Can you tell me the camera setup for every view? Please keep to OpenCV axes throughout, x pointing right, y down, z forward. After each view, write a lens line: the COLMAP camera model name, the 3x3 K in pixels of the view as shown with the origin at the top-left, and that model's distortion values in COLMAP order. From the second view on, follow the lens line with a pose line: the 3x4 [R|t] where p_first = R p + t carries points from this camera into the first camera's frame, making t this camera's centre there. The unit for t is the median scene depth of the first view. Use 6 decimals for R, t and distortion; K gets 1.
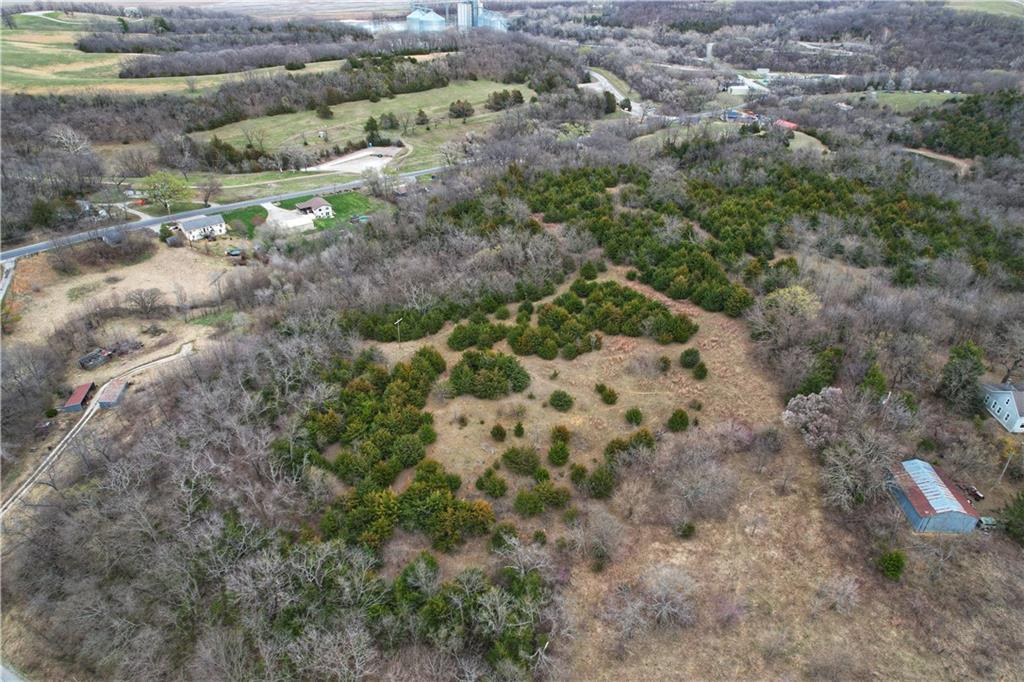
lens RADIAL K [[659.7, 0, 512.0], [0, 659.7, 341.0], [0, 0, 1]] dist [-0.077675, 0.074429]
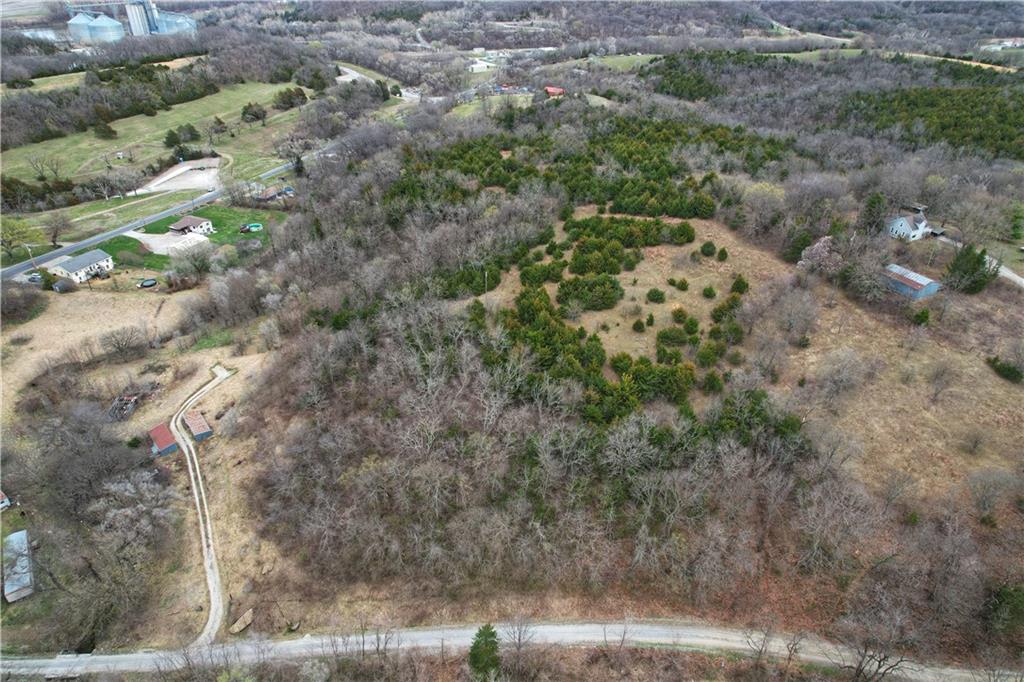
lens RADIAL K [[659.7, 0, 512.0], [0, 659.7, 341.0], [0, 0, 1]] dist [-0.077675, 0.074429]
pose [[0.876960, -0.255554, 0.406981, -0.278816], [0.251644, 0.965692, 0.064142, 0.008757], [-0.409410, 0.046164, 0.911182, -0.020691]]
